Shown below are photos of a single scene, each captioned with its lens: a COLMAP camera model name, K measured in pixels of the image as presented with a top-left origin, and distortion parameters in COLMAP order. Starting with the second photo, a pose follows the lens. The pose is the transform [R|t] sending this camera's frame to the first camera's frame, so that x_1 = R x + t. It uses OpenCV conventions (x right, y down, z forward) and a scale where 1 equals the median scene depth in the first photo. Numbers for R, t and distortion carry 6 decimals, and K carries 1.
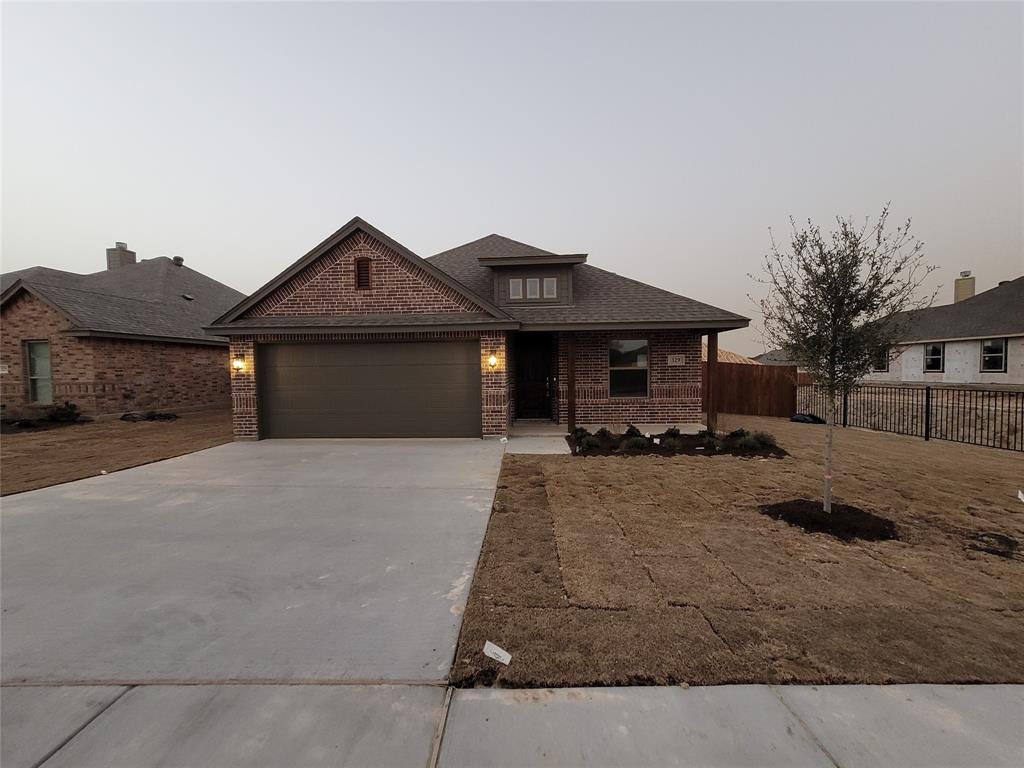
lens RADIAL K [[409.8, 0, 505.5], [0, 409.8, 389.8], [0, 0, 1]] dist [0.005169, -0.000093]
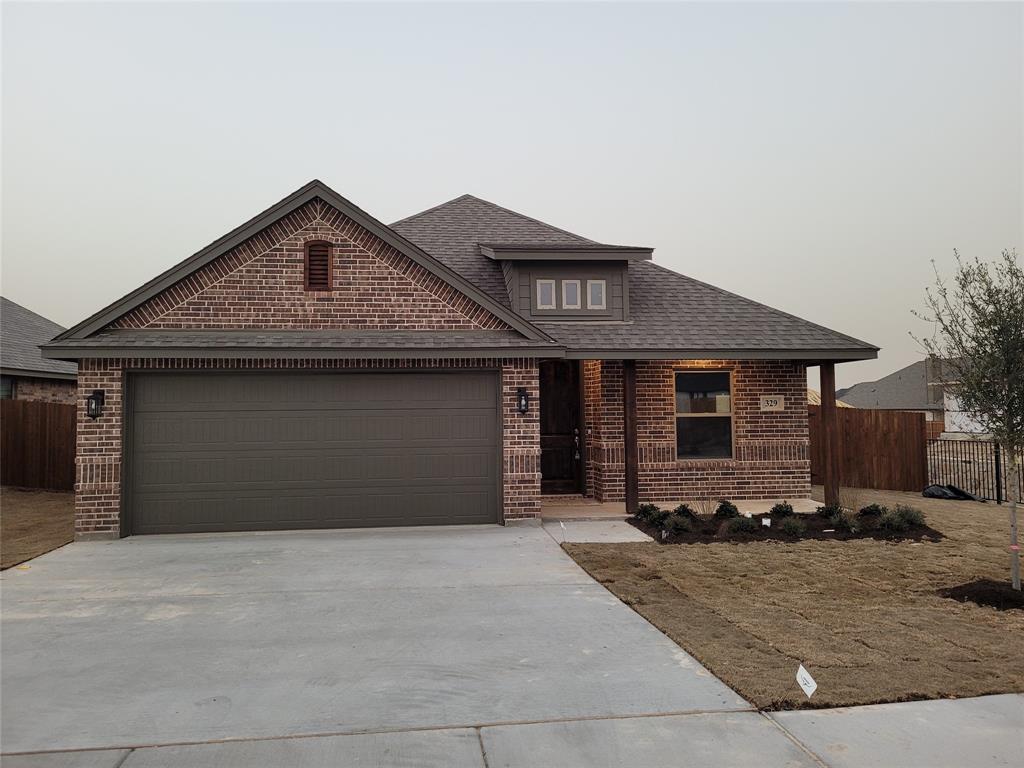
lens RADIAL K [[794.2, 0, 511.9], [0, 794.2, 365.3], [0, 0, 1]] dist [0.063493, -0.046107]
pose [[0.984982, 0.013672, 0.172117, -0.263024], [0.004975, 0.994199, -0.107444, 0.005048], [-0.172587, 0.106687, 0.979199, -0.247406]]
